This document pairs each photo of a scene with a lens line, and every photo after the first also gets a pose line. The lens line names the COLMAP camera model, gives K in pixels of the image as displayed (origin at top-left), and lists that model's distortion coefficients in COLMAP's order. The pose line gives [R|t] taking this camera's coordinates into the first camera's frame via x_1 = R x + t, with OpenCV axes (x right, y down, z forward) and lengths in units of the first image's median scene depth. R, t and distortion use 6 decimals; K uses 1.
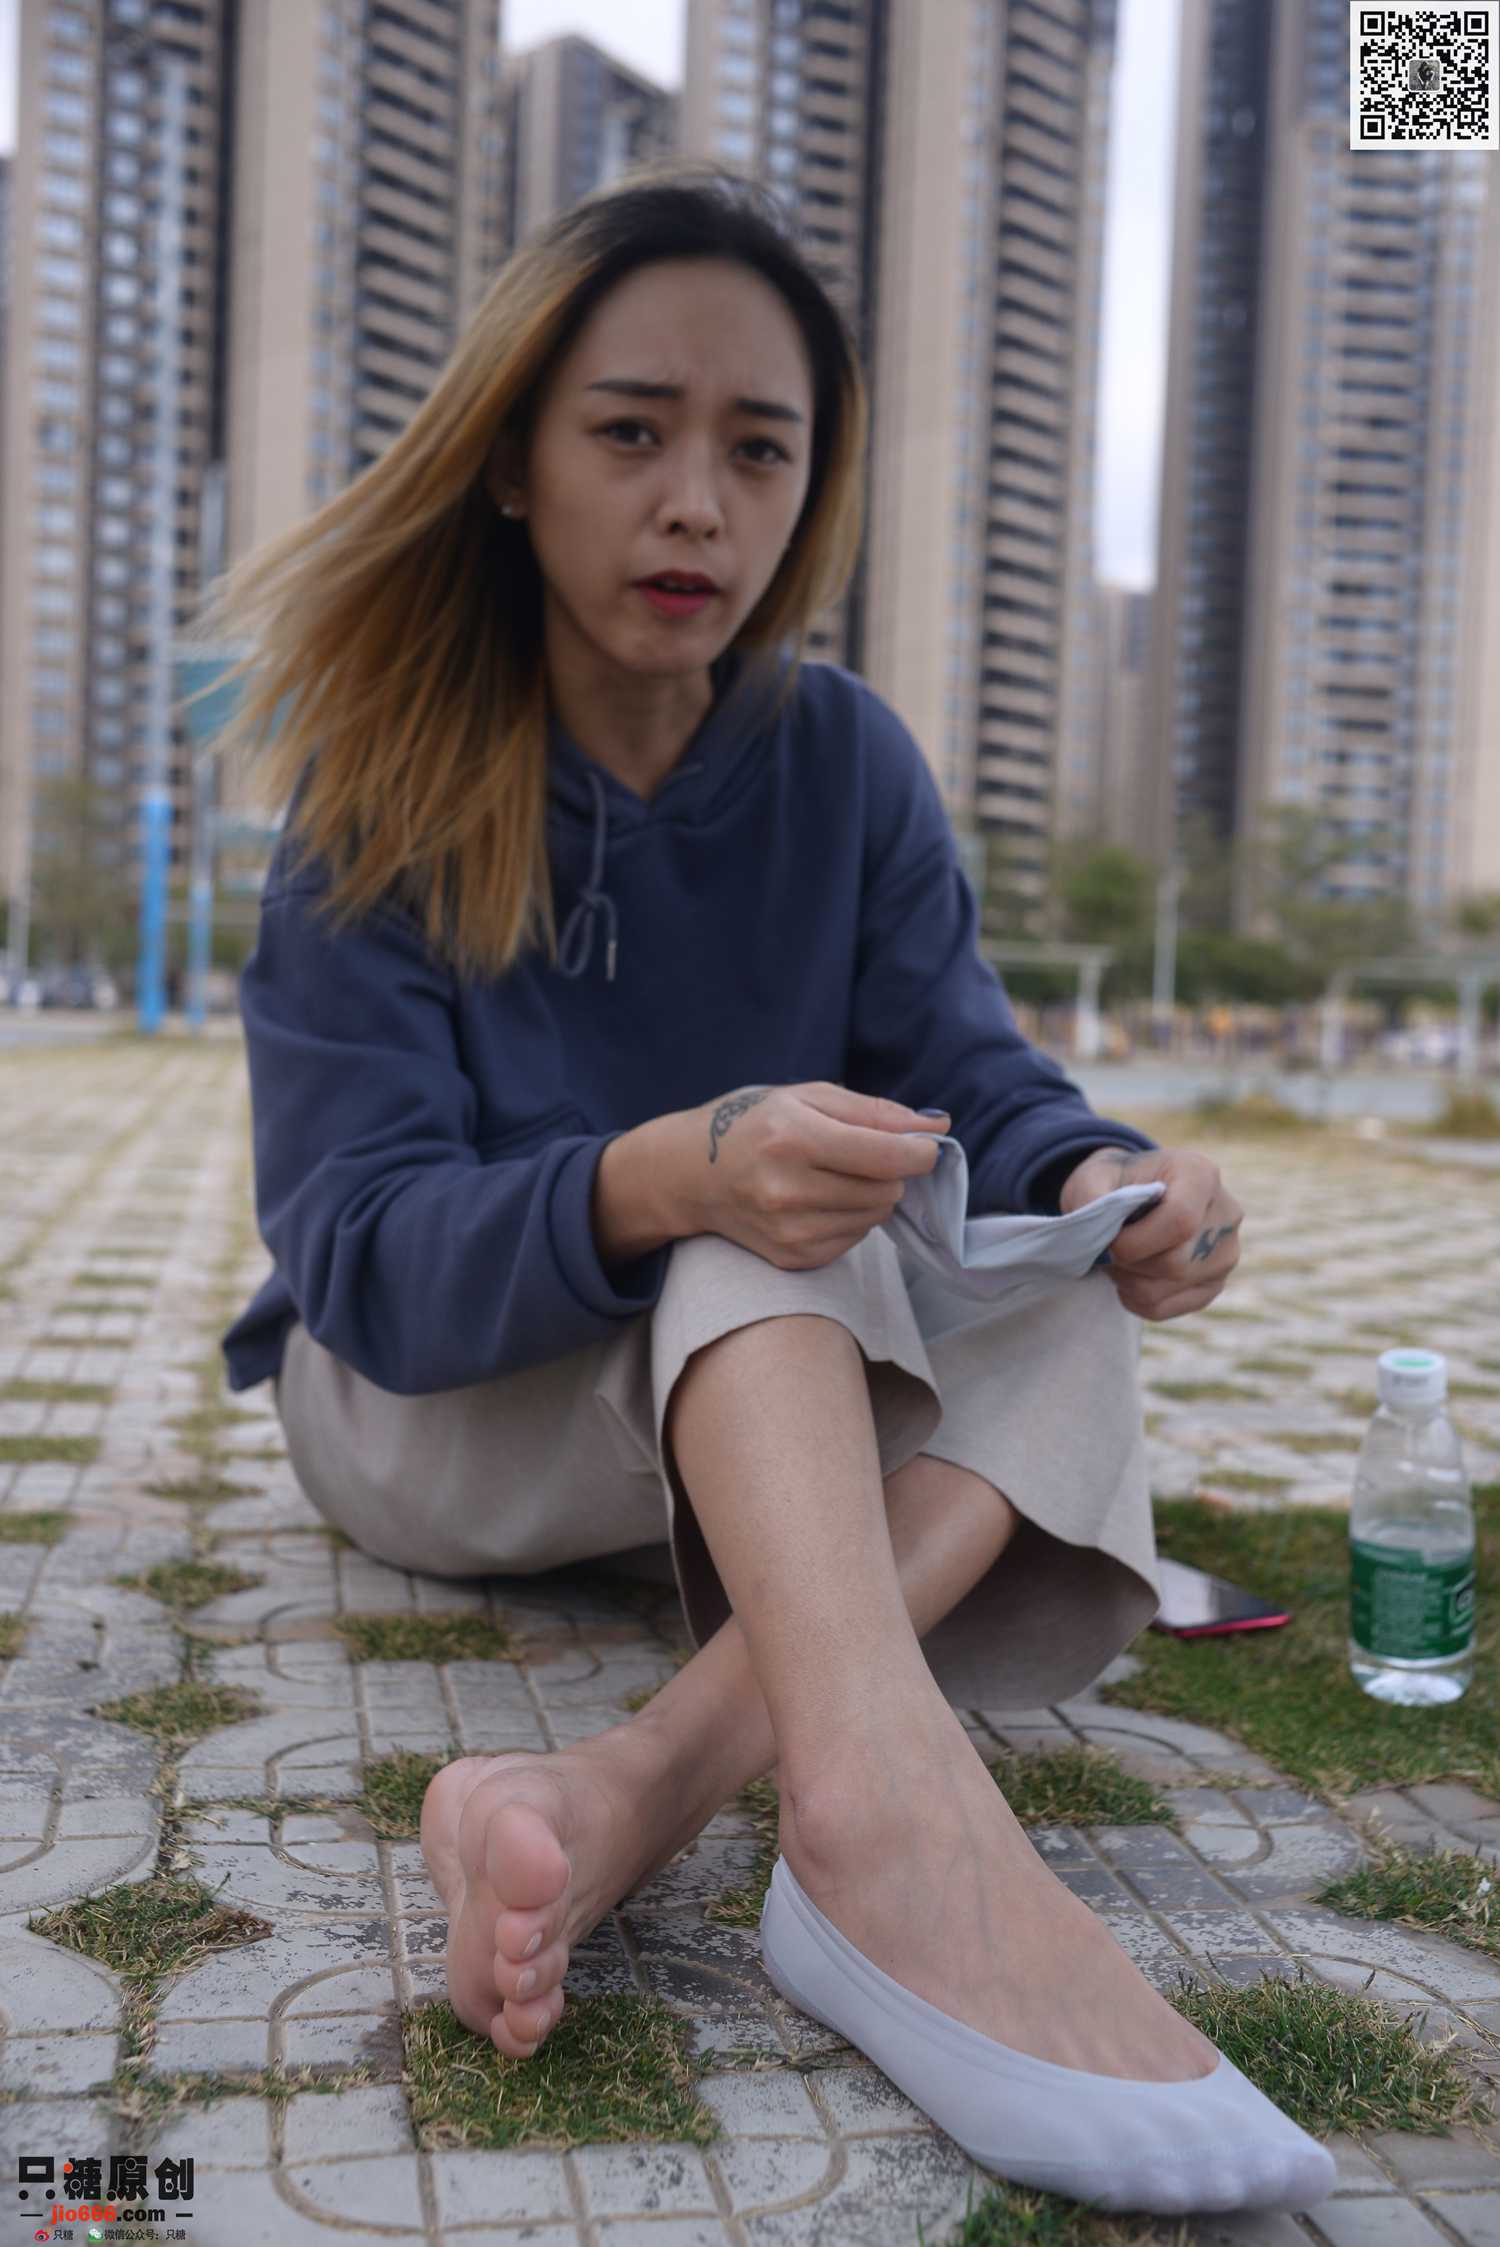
lens RADIAL K [[2300.3, 0, 753.3], [0, 2300.3, 1123.3], [0, 0, 1]] dist [-0.005409, 0.015527]
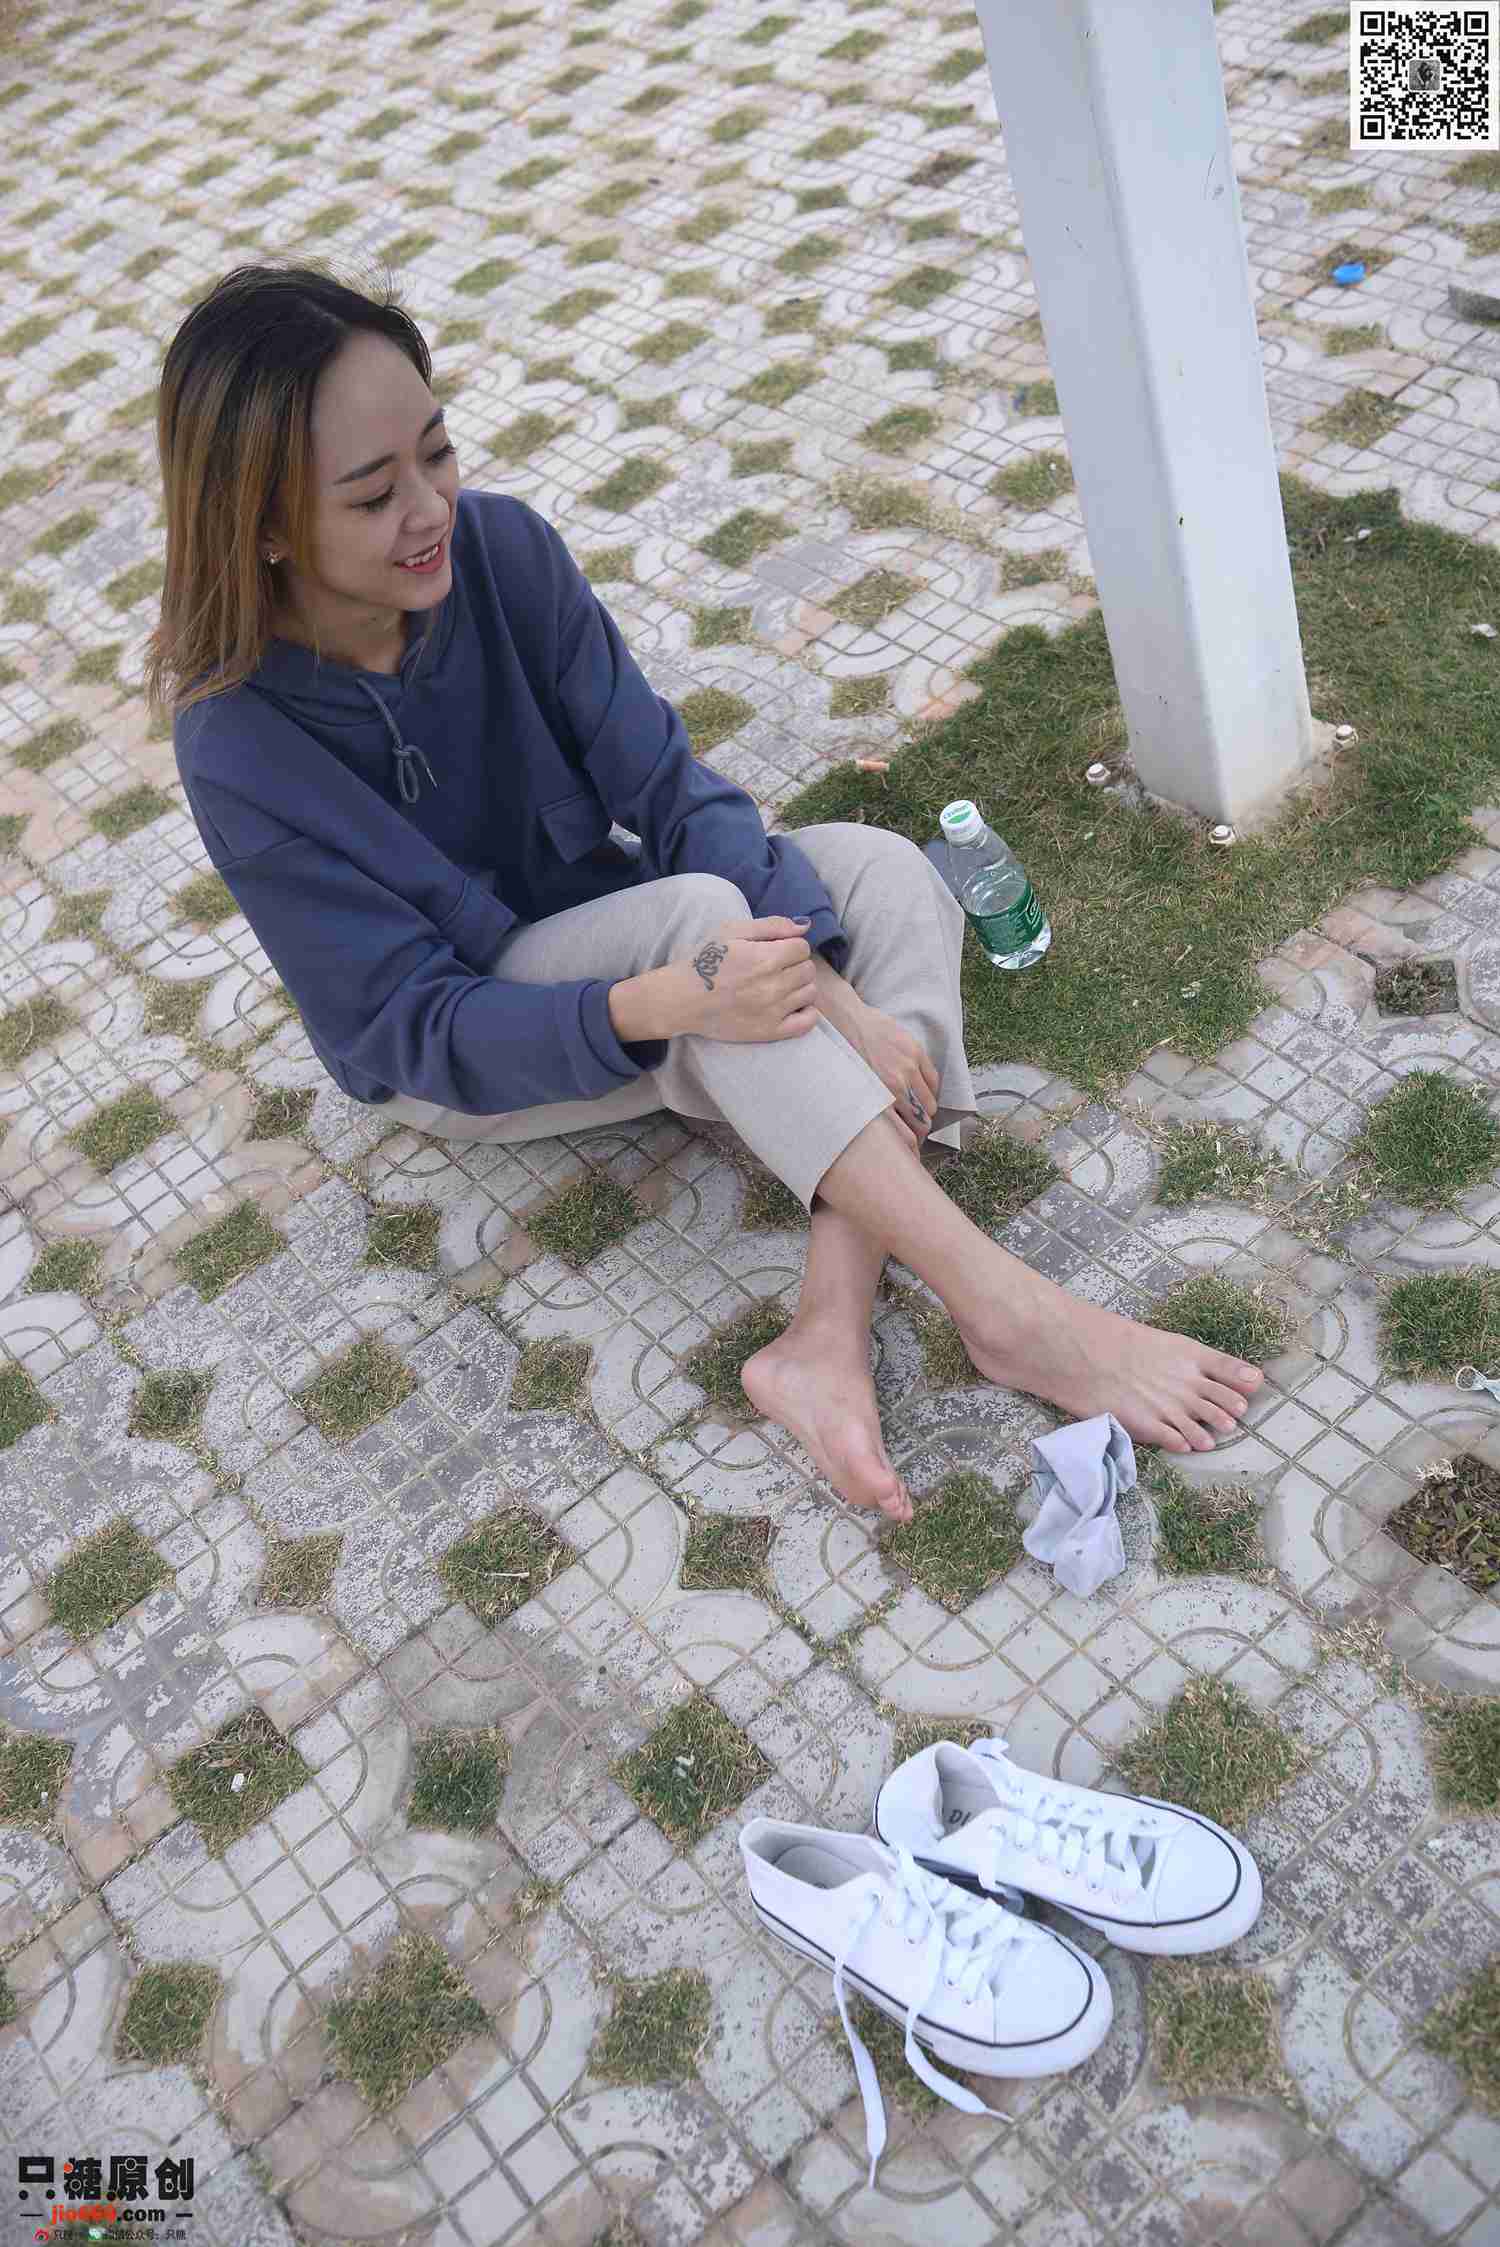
lens RADIAL K [[2271.7, 0, 744.7], [0, 2271.7, 1107.8], [0, 0, 1]] dist [0.001931, 0.001445]
pose [[0.852496, -0.513790, 0.096287, -0.193154], [0.335578, 0.679140, 0.652806, -1.036936], [-0.400798, -0.524202, 0.751381, -0.287702]]
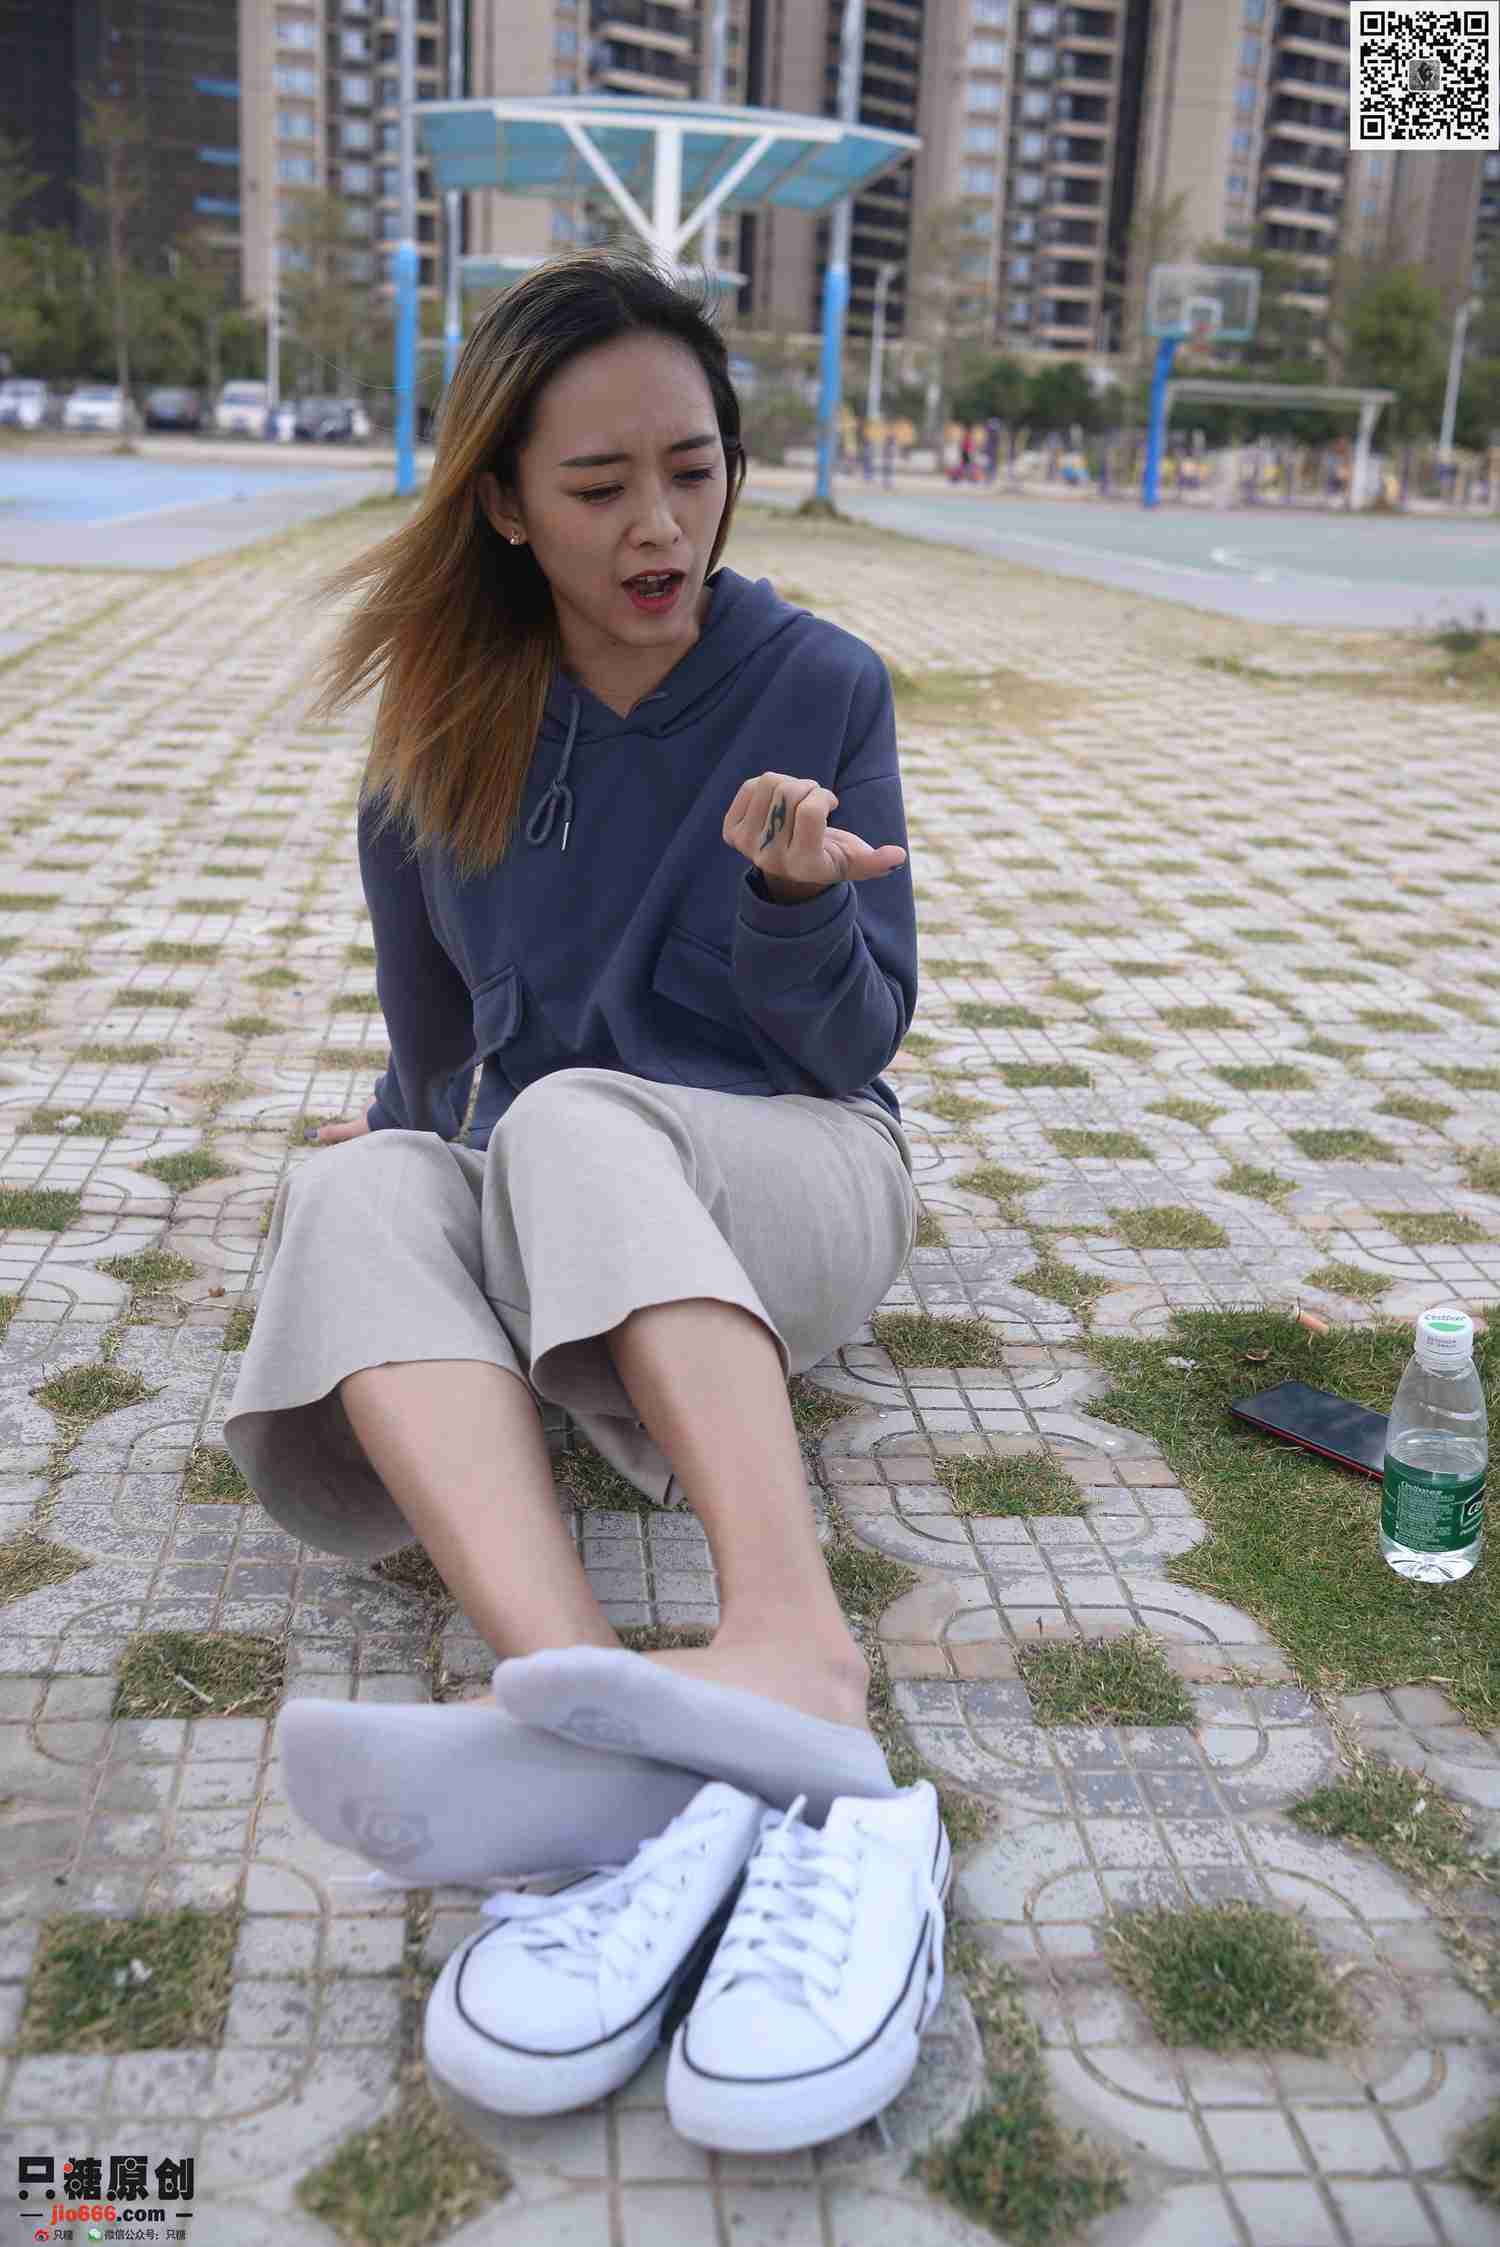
lens RADIAL K [[2267.6, 0, 757.0], [0, 2267.6, 1124.0], [0, 0, 1]] dist [0.000940, 0.006076]
pose [[0.994049, 0.038759, -0.101802, 0.053485], [-0.012516, 0.969007, 0.246717, -0.328862], [0.108209, -0.243975, 0.963726, -0.175826]]
